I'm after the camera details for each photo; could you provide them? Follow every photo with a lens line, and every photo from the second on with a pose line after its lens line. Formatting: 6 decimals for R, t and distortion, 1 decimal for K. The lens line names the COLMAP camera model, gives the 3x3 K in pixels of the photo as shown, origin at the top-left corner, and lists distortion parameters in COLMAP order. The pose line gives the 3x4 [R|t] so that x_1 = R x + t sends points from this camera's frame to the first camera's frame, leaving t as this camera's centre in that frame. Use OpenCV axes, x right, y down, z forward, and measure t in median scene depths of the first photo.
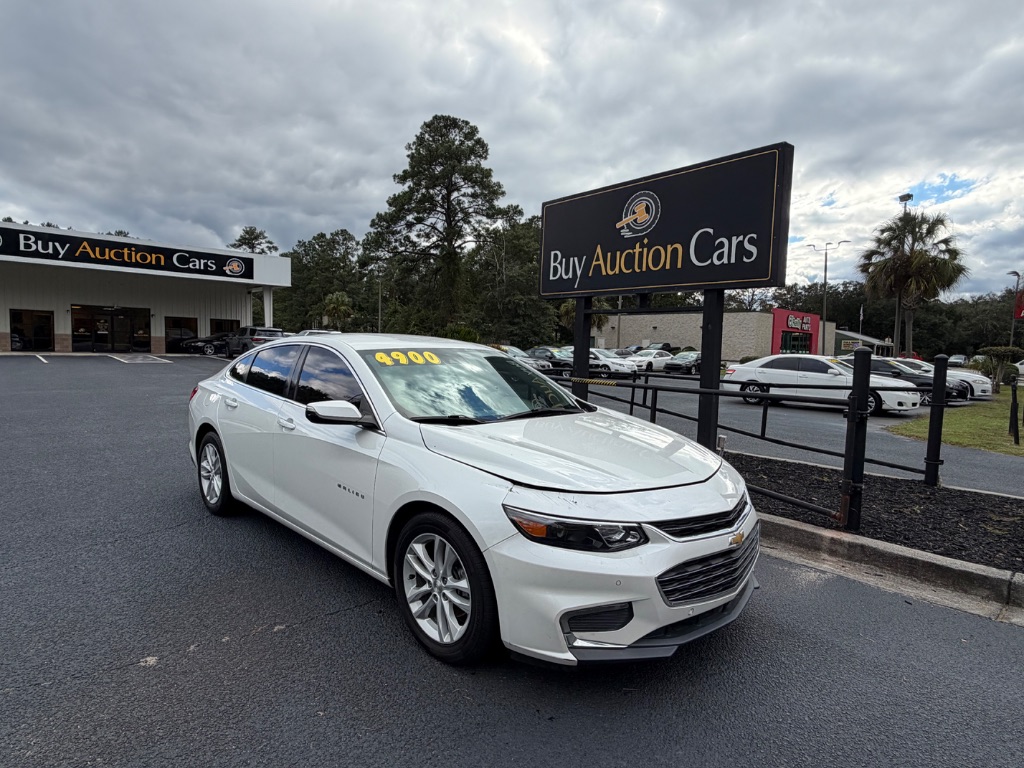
lens RADIAL K [[560.7, 0, 512.0], [0, 560.7, 384.0], [0, 0, 1]] dist [0.000771, -0.000579]
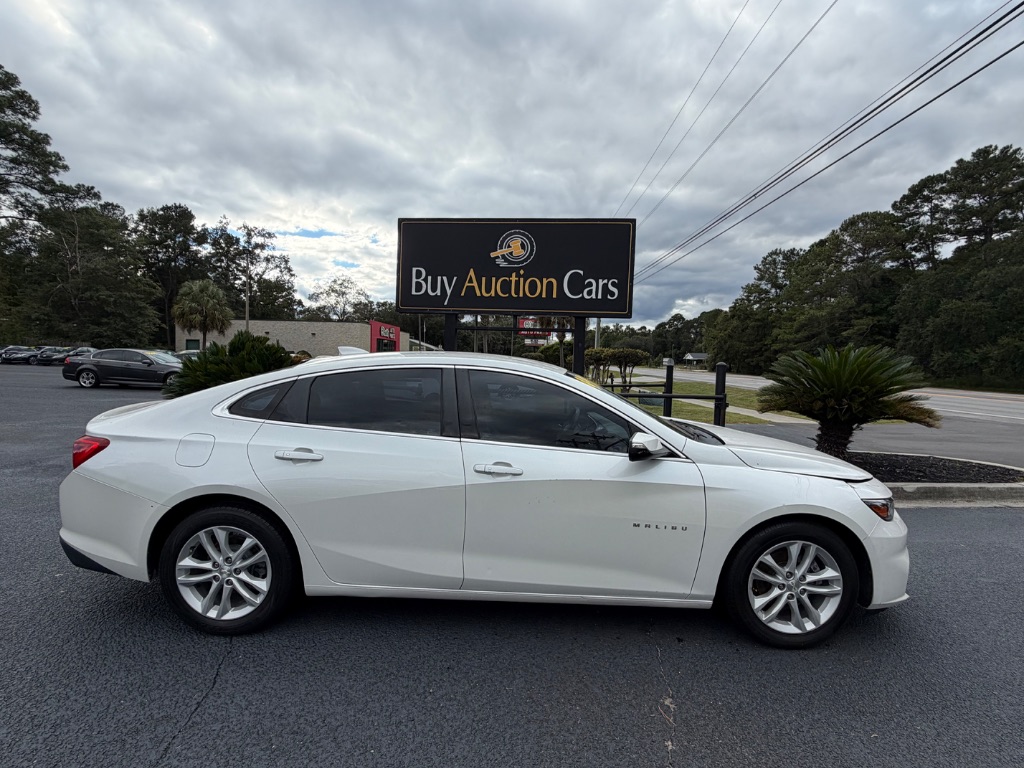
lens RADIAL K [[469.7, 0, 512.0], [0, 469.7, 384.0], [0, 0, 1]] dist [0.001356, -0.000657]
pose [[0.714243, -0.044534, 0.698480, -0.476149], [0.040313, 0.998934, 0.022468, -0.036837], [-0.698736, 0.012111, 0.715277, 0.285469]]
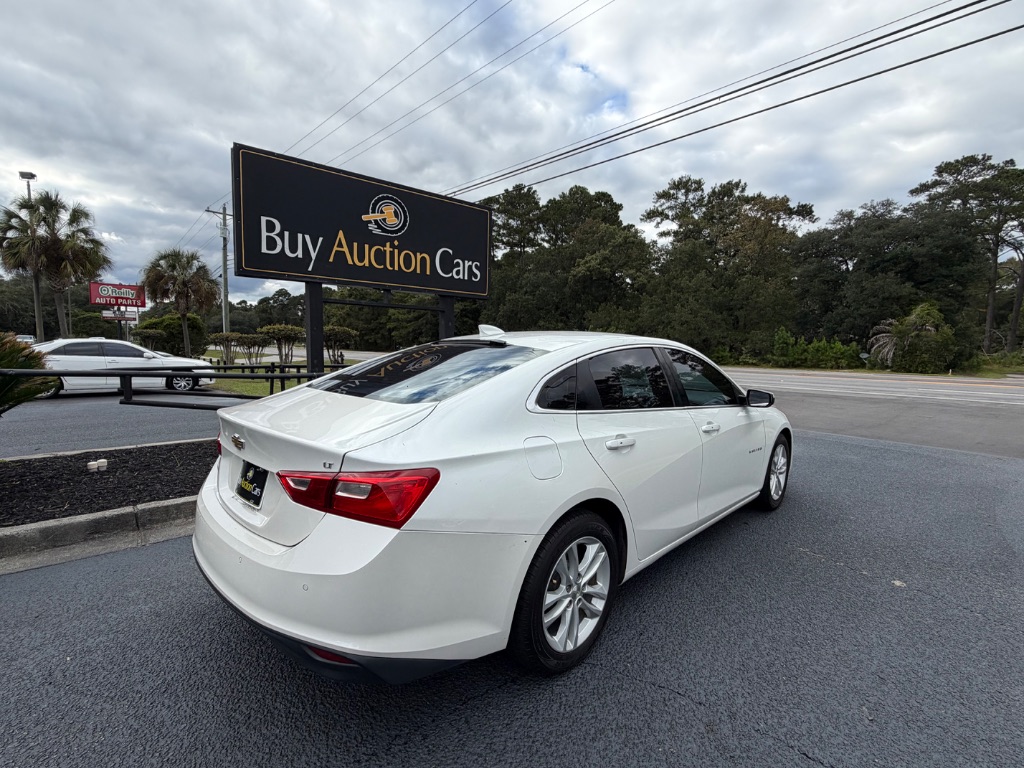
lens RADIAL K [[472.2, 0, 511.0], [0, 472.2, 382.5], [0, 0, 1]] dist [-0.000525, -0.000569]
pose [[0.005773, -0.105249, 0.994429, -0.689262], [0.053301, 0.993064, 0.104795, -0.065143], [-0.998562, 0.052399, 0.011343, 0.751770]]
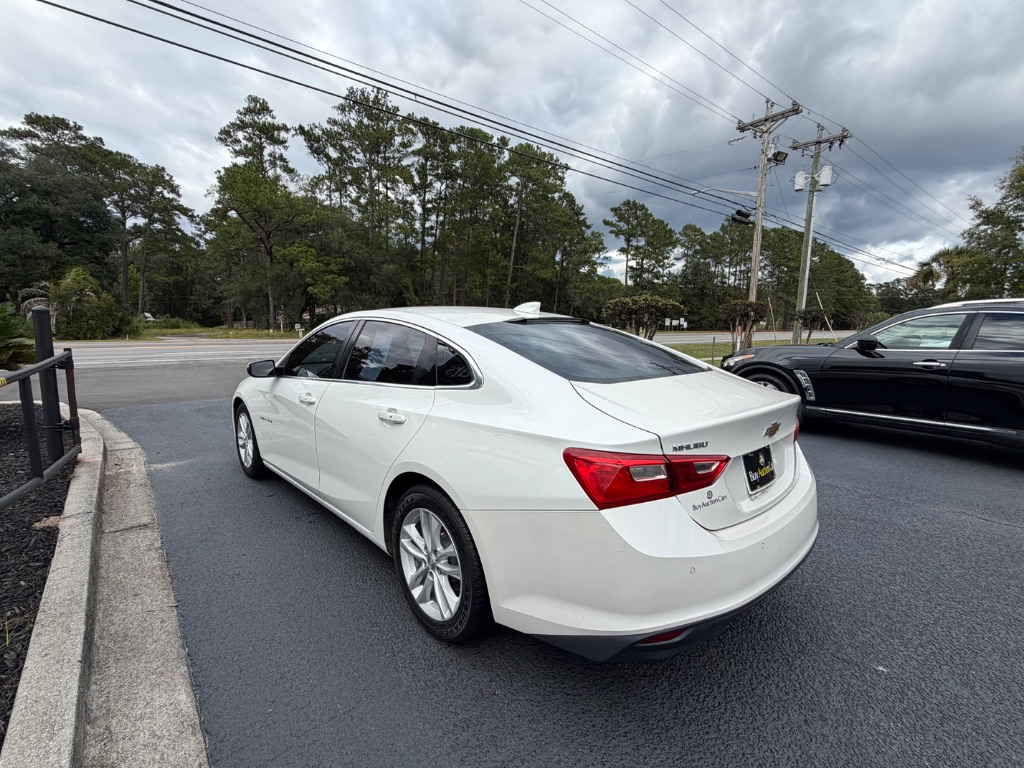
lens RADIAL K [[470.4, 0, 508.4], [0, 470.4, 381.5], [0, 0, 1]] dist [0.001935, 0.001028]
pose [[-0.997800, -0.043144, 0.050343, -0.248820], [-0.032525, 0.980188, 0.195378, -0.085797], [-0.057775, 0.193311, -0.979435, 1.217469]]
